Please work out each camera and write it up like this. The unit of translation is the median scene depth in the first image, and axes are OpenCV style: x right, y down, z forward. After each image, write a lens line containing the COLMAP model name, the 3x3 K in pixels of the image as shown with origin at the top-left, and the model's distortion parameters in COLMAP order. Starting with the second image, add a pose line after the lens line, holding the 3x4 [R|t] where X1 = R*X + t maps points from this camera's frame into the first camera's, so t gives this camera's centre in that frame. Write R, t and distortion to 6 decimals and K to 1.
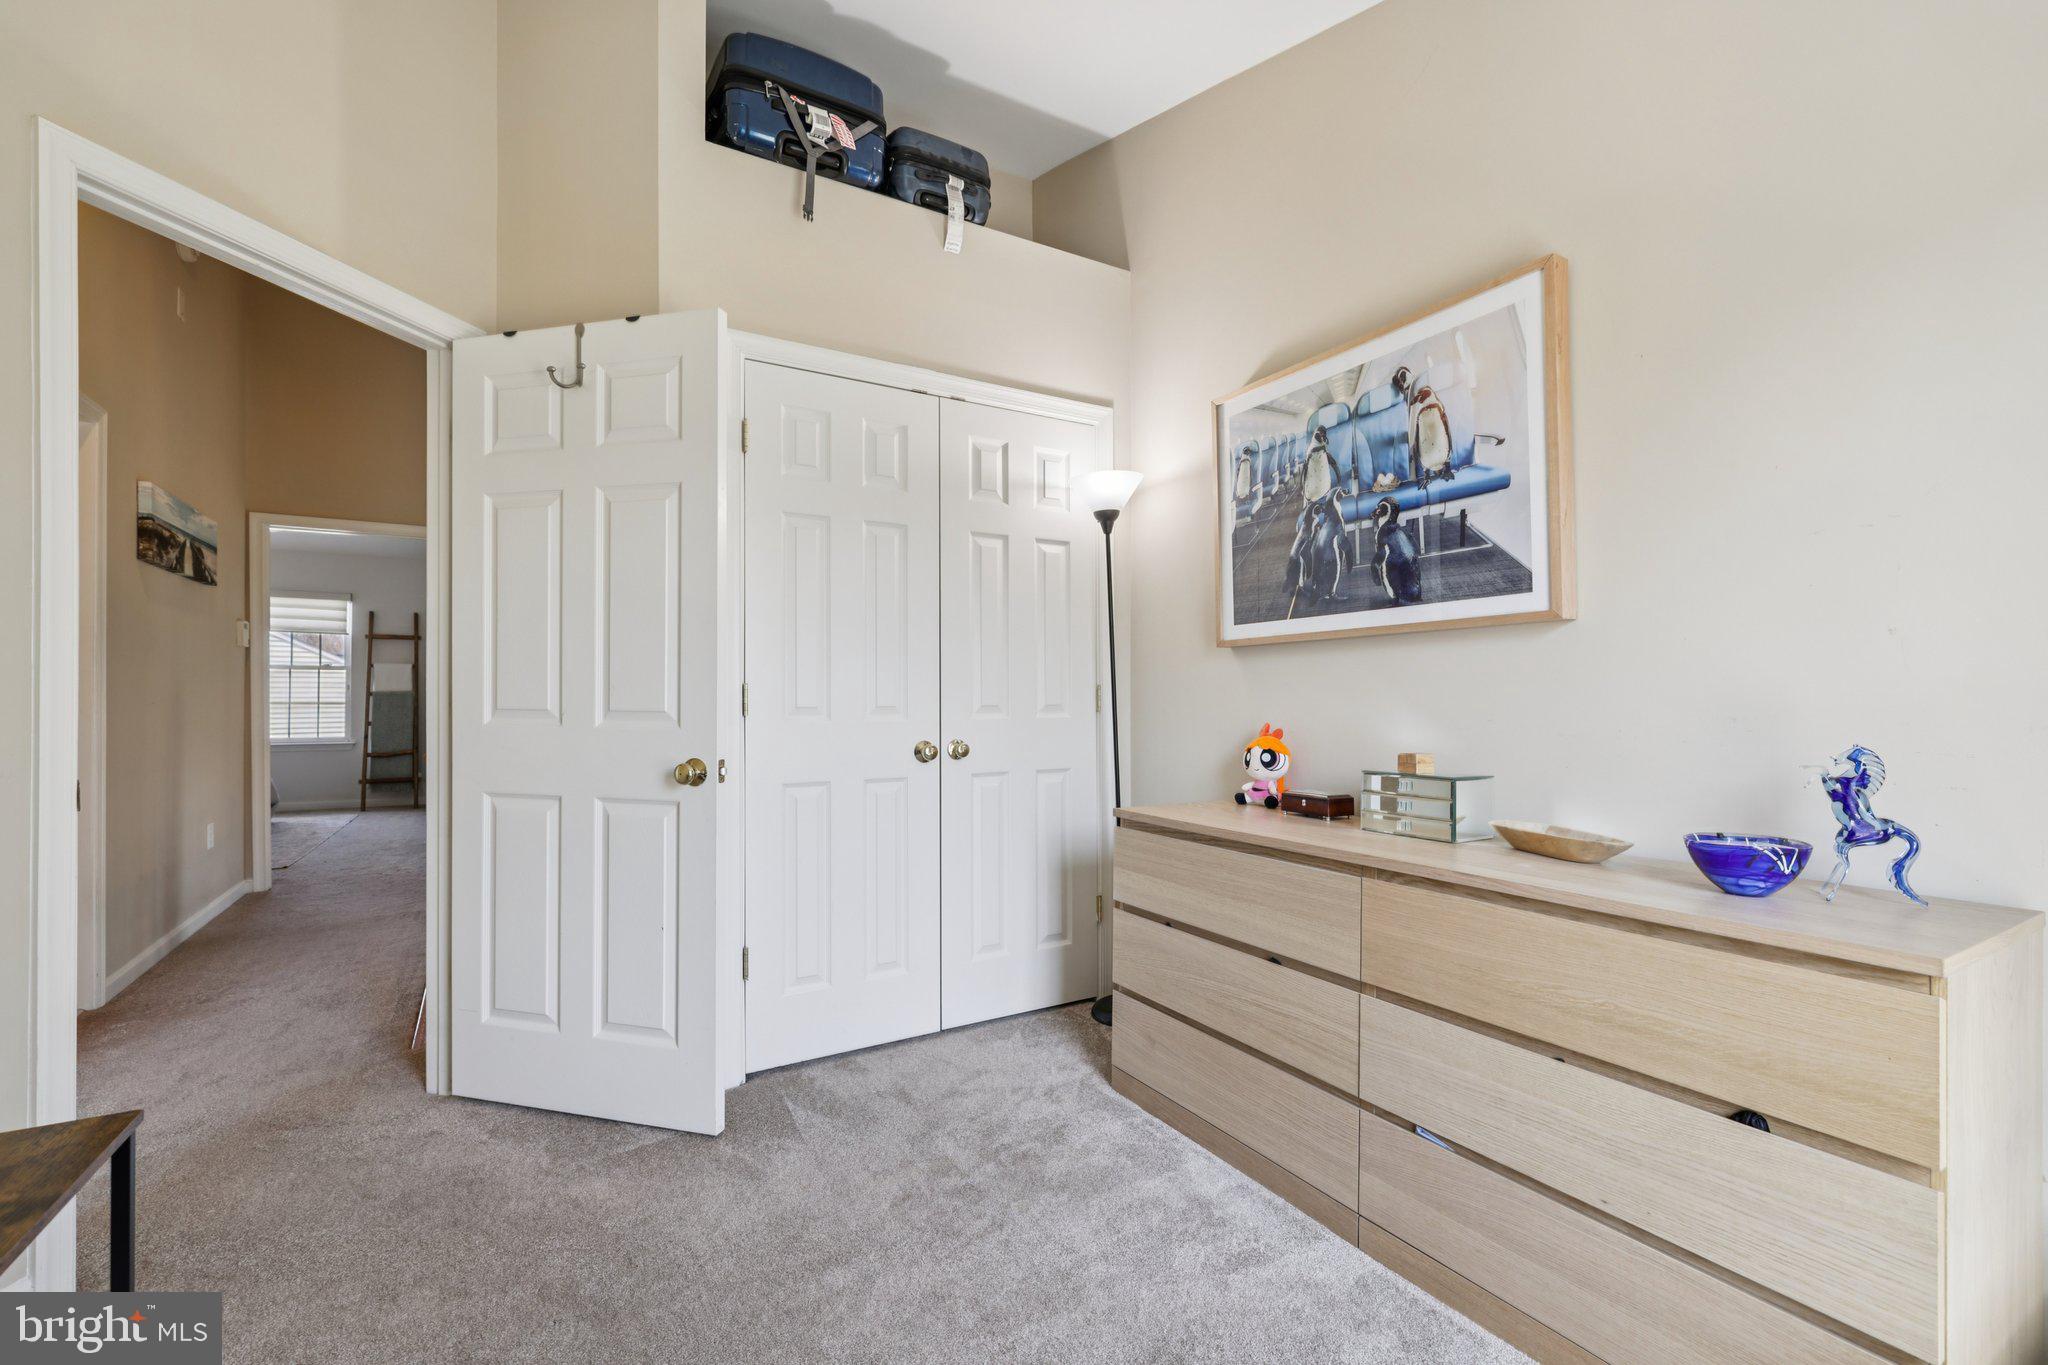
lens RADIAL K [[858.4, 0, 1008.6], [0, 858.4, 692.8], [0, 0, 1]] dist [-0.000625, 0.000320]
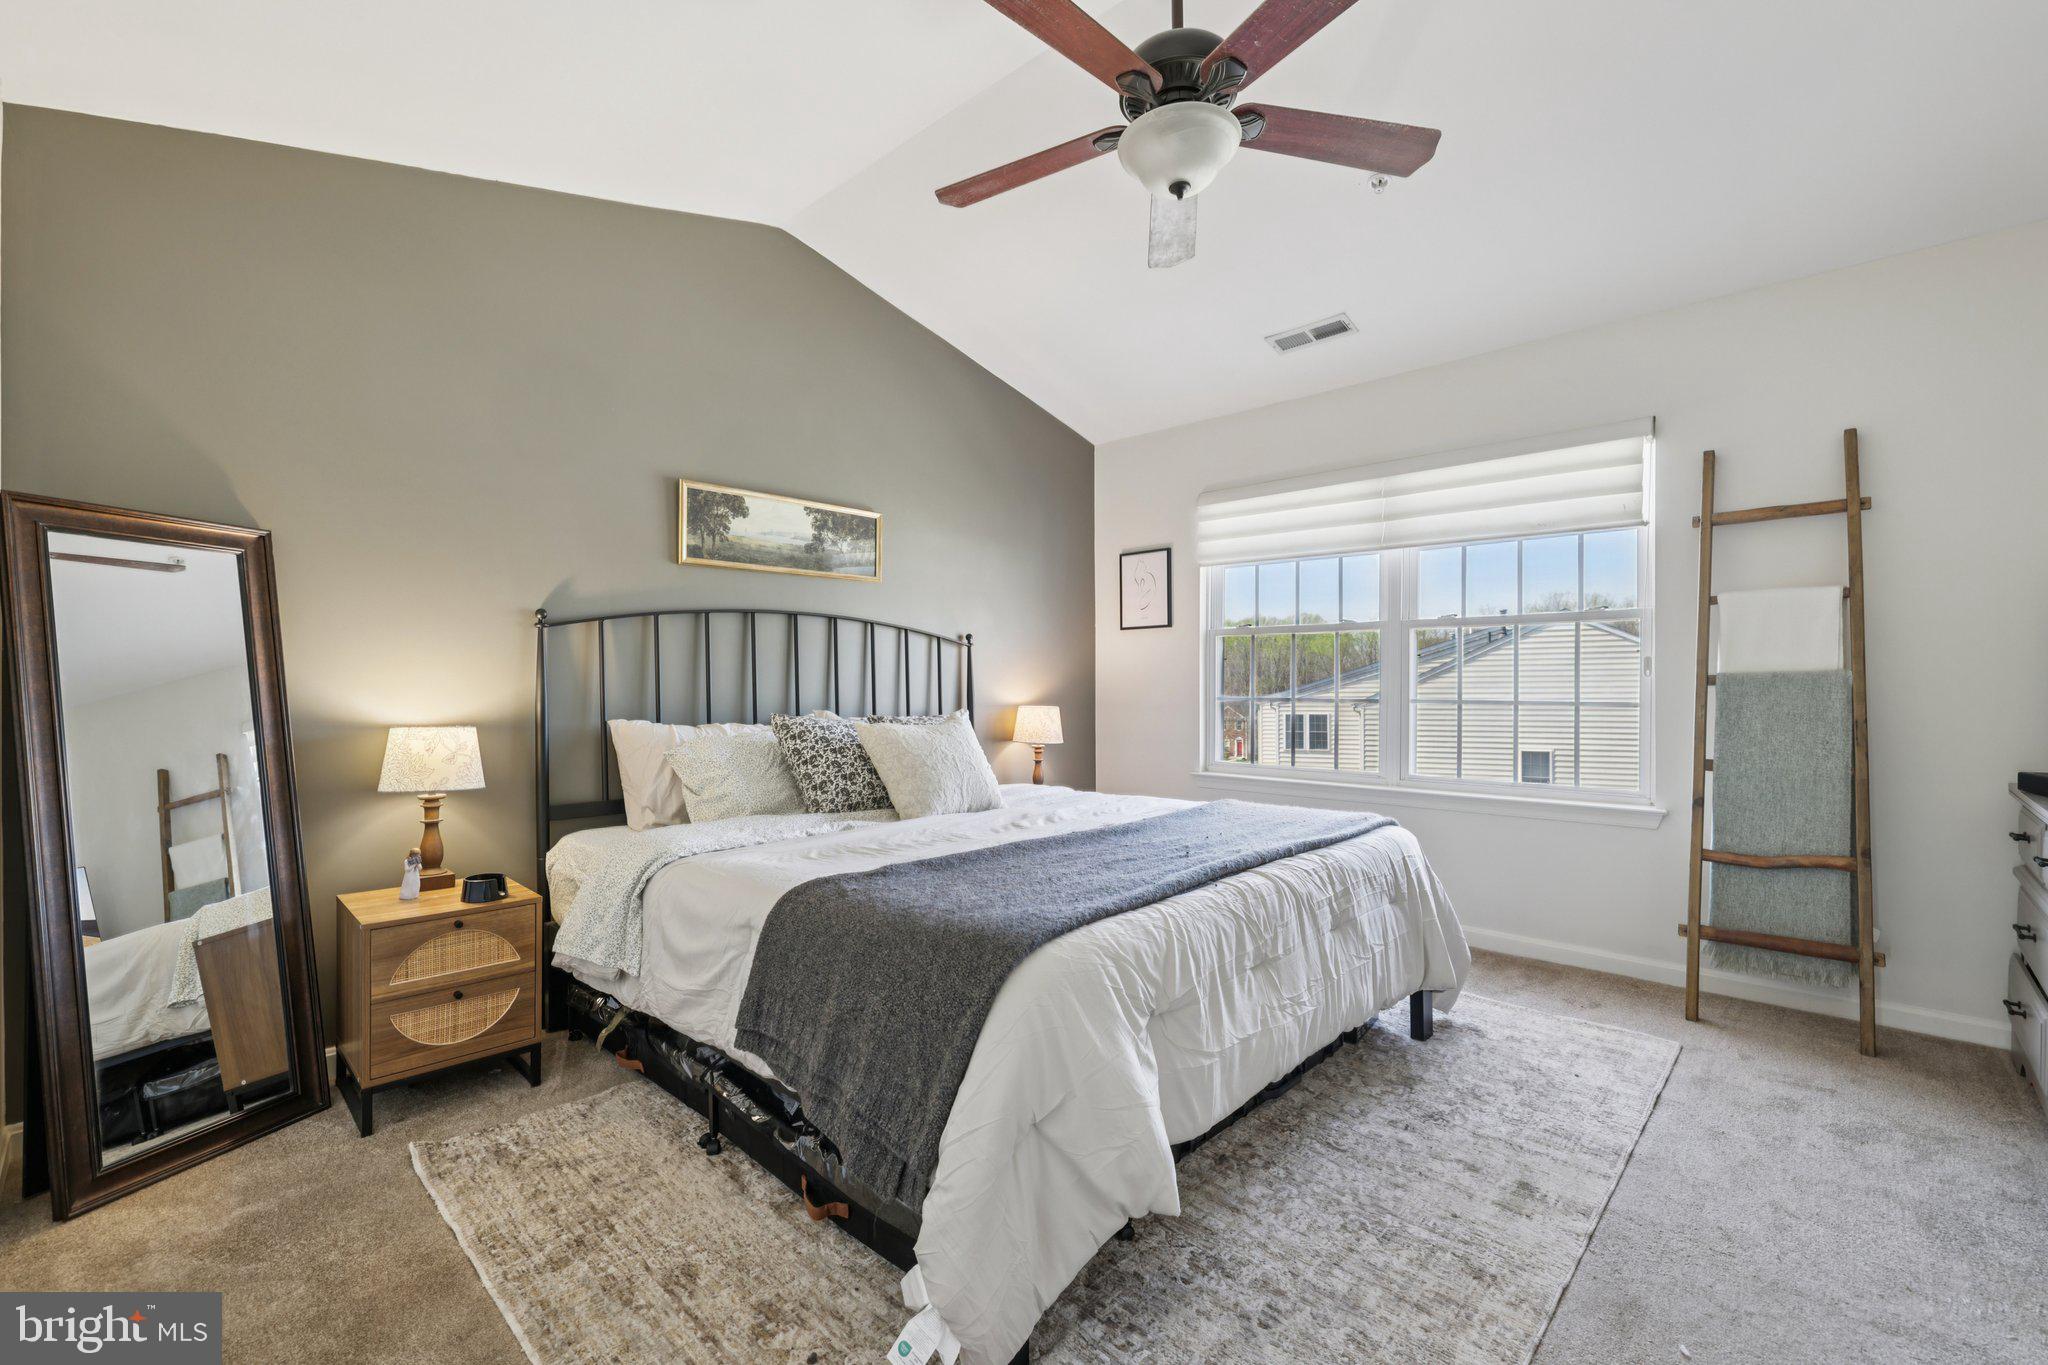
lens RADIAL K [[858.4, 0, 1013.1], [0, 858.4, 690.2], [0, 0, 1]] dist [-0.000625, 0.000320]
pose [[0.279188, -0.000580, -0.960236, -0.485578], [0.006675, 0.999977, 0.001336, 0.003055], [0.960213, -0.006782, 0.279185, 0.627631]]
